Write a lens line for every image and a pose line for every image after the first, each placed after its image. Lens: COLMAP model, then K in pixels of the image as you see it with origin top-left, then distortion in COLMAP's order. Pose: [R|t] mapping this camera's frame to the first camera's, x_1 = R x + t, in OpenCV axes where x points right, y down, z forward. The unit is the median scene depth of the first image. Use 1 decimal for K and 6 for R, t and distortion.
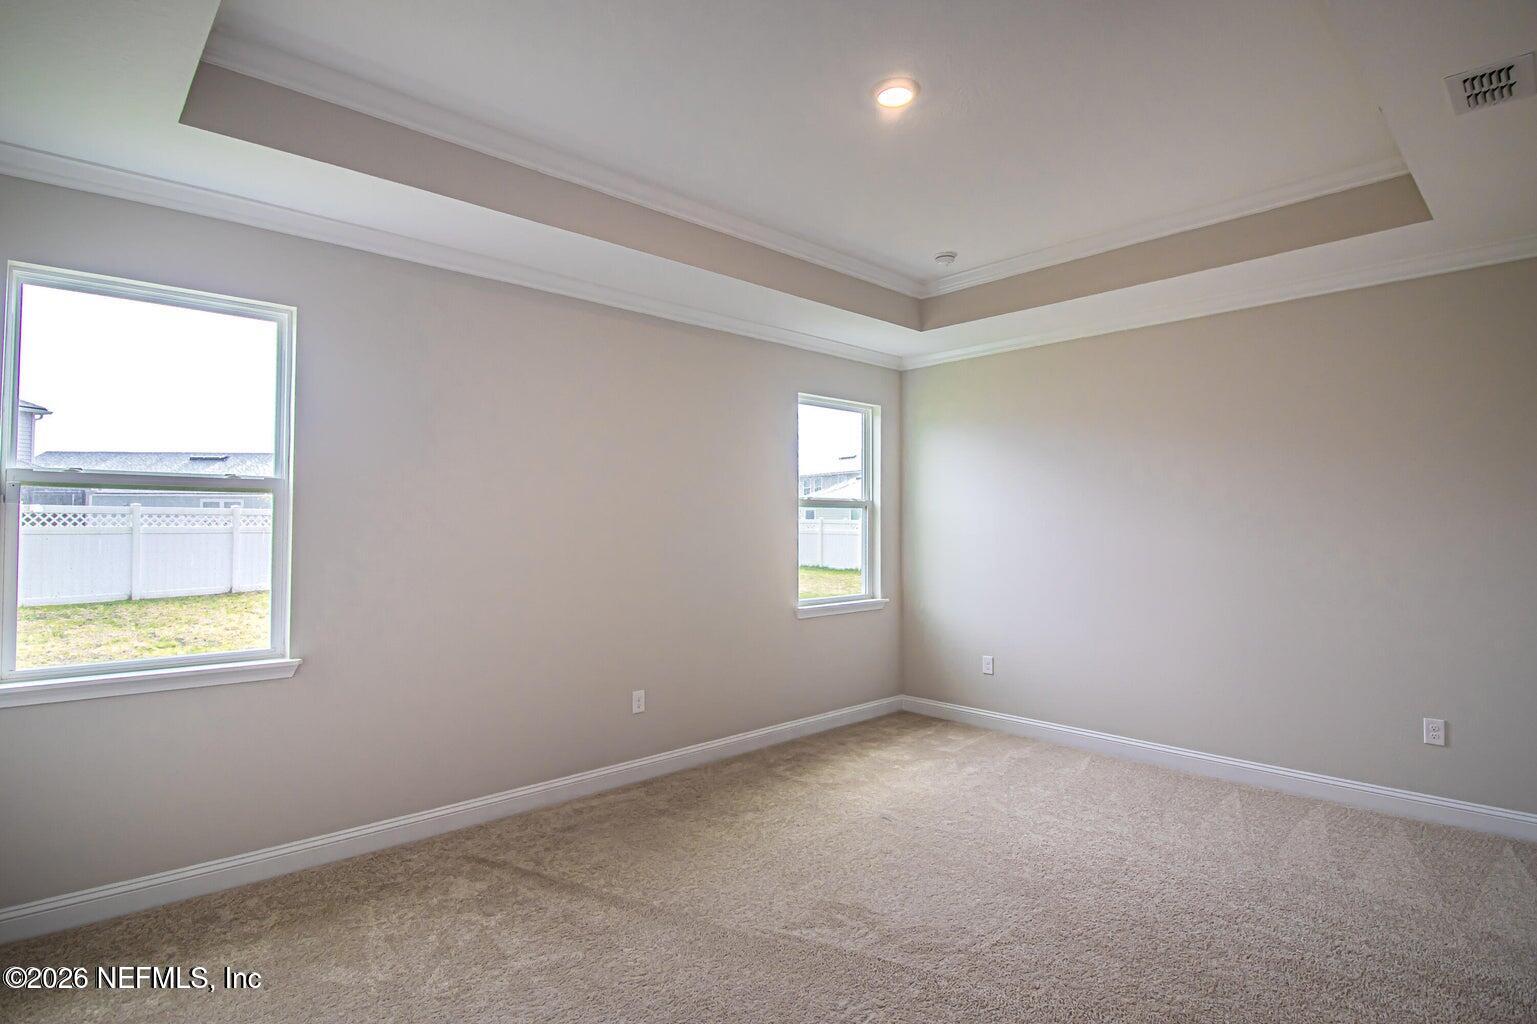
lens RADIAL K [[738.1, 0, 768.5], [0, 738.1, 505.0], [0, 0, 1]] dist [-0.016630, -0.000820]
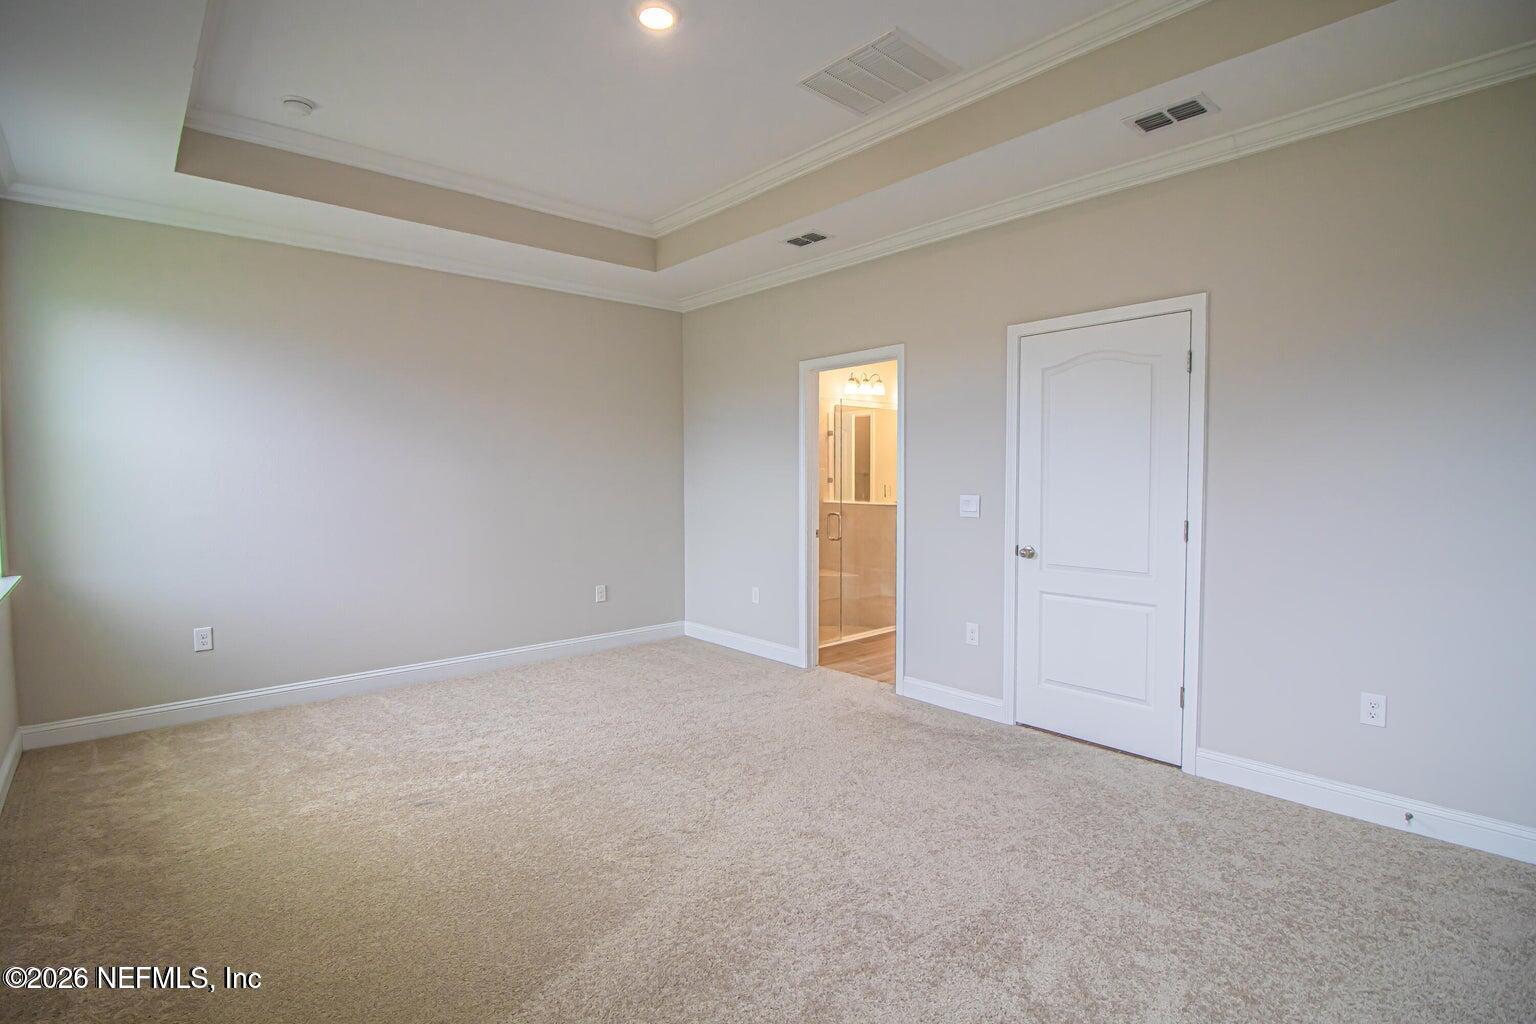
lens RADIAL K [[737.6, 0, 768.0], [0, 737.6, 505.0], [0, 0, 1]] dist [-0.016630, -0.000820]
pose [[0.049919, -0.047584, 0.997619, -0.484431], [-0.034065, 0.998202, 0.049316, 0.024290], [-0.998172, -0.036446, 0.048208, 0.439619]]
